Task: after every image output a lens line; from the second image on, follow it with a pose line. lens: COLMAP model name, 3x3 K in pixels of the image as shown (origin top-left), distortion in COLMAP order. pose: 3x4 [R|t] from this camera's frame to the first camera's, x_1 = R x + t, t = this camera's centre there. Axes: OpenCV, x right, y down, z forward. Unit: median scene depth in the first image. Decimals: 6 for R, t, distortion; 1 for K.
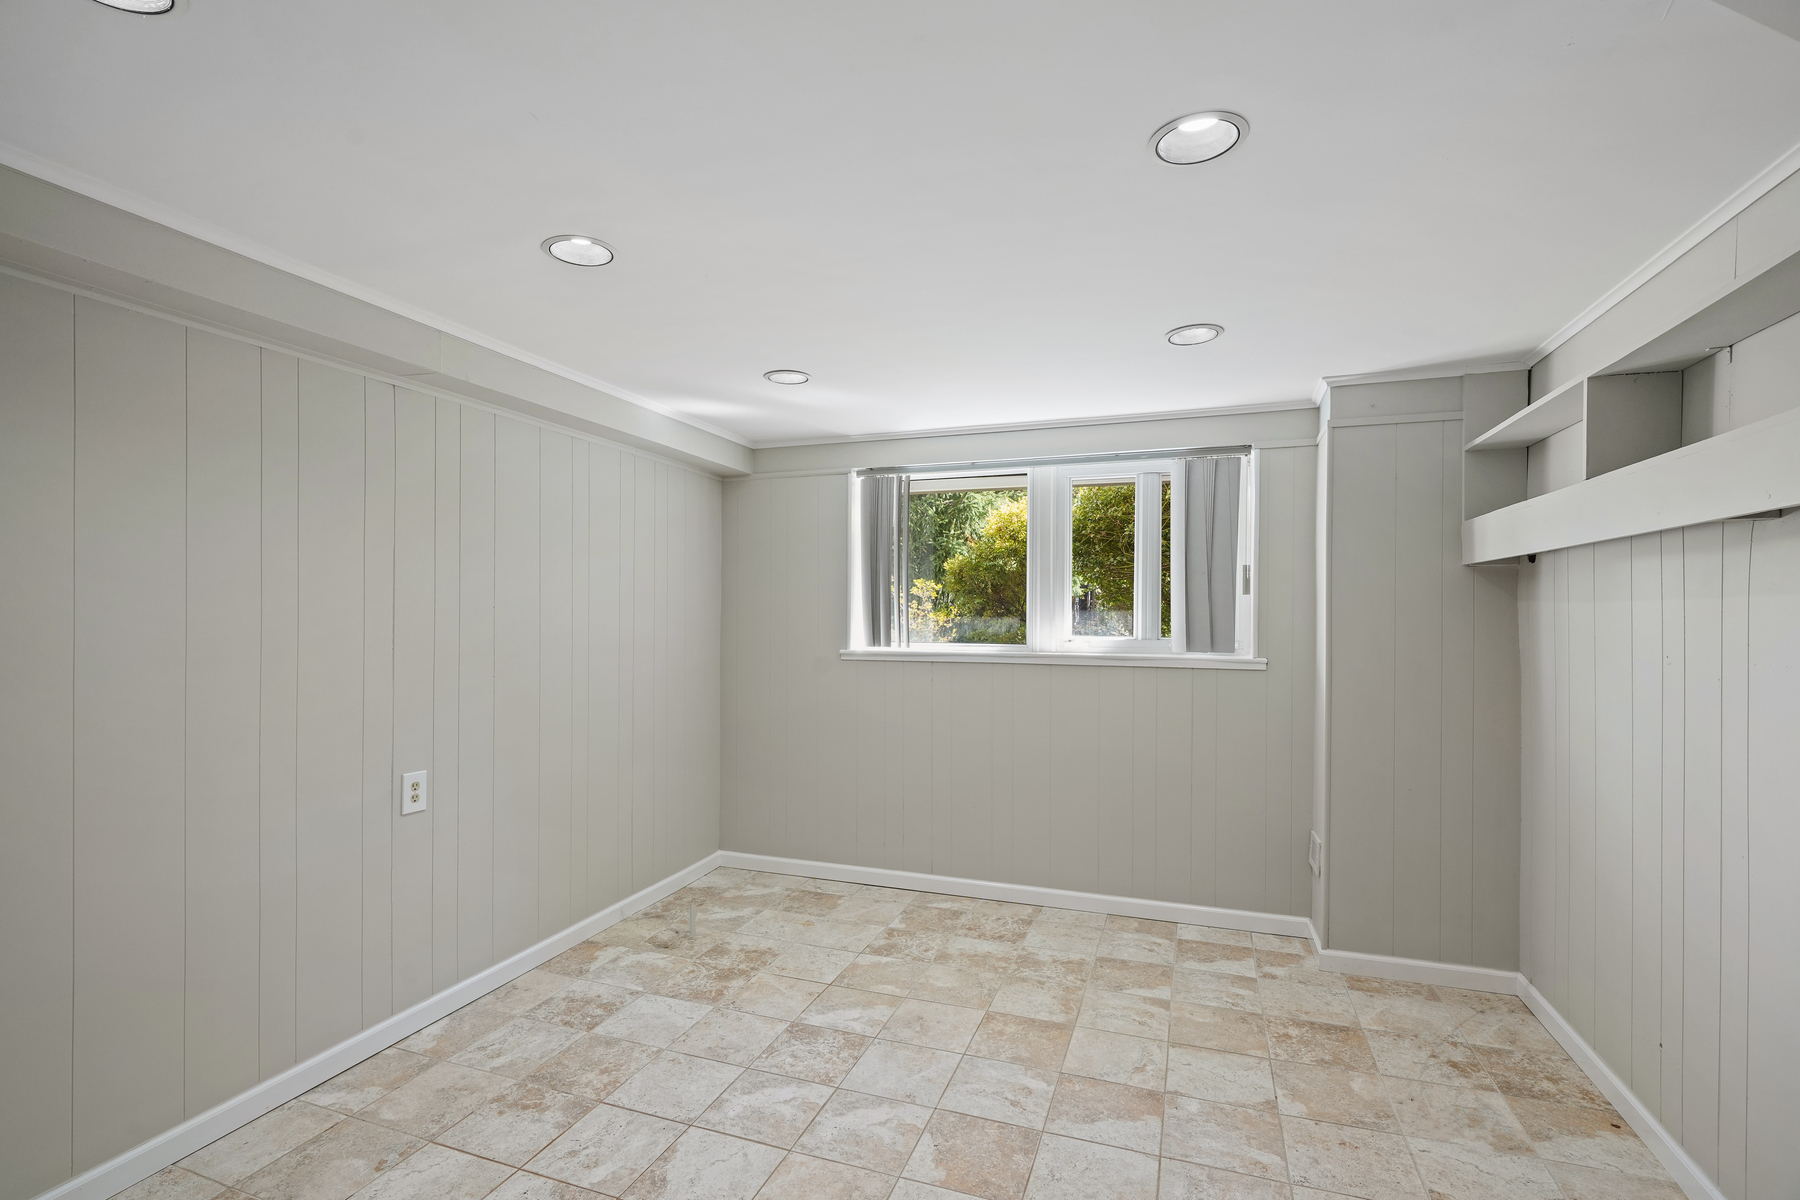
lens RADIAL K [[822.5, 0, 901.1], [0, 822.5, 626.2], [0, 0, 1]] dist [-0.002401, 0.000383]
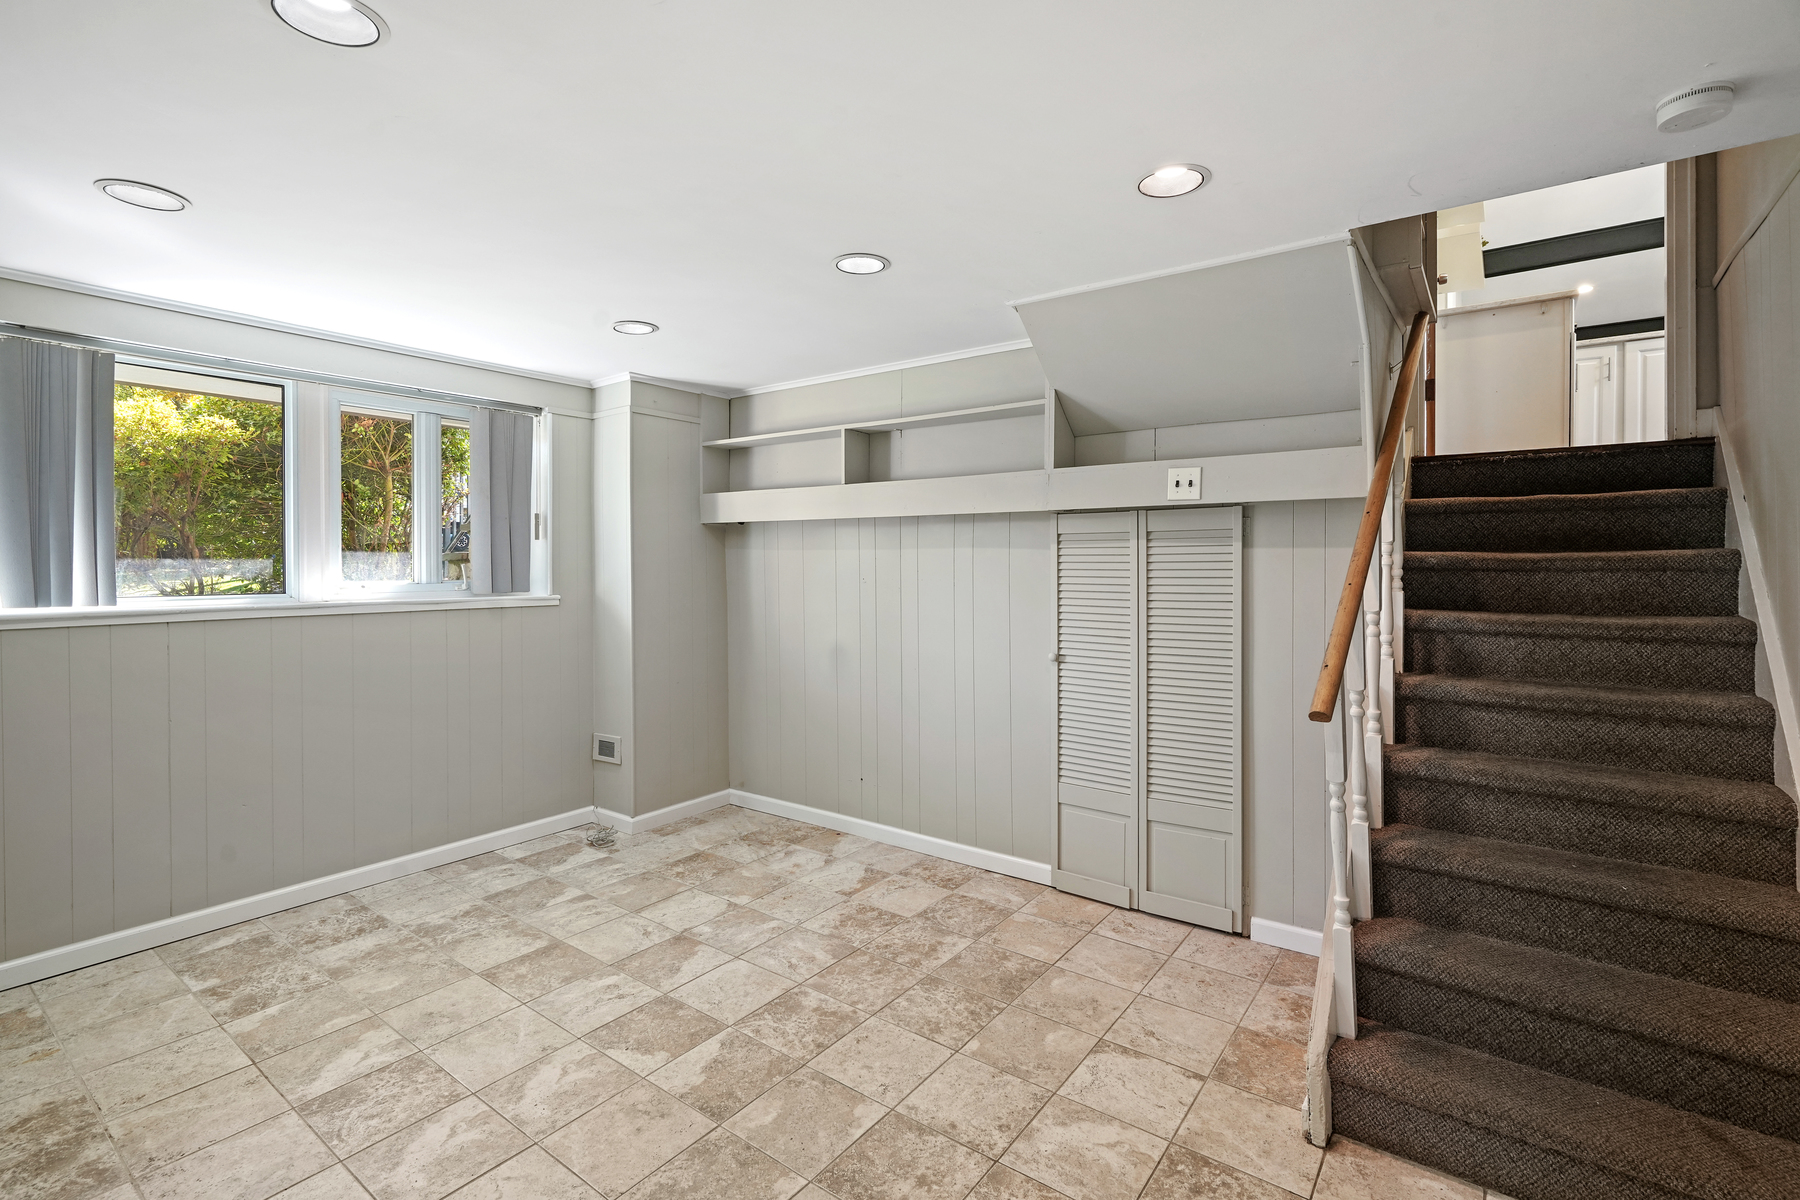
lens RADIAL K [[822.5, 0, 894.6], [0, 822.5, 580.7], [0, 0, 1]] dist [-0.002455, 0.000841]
pose [[0.287139, -0.025063, 0.957561, -0.600106], [0.010862, 0.999679, 0.022909, -0.003581], [-0.957827, 0.003823, 0.287319, 0.239025]]
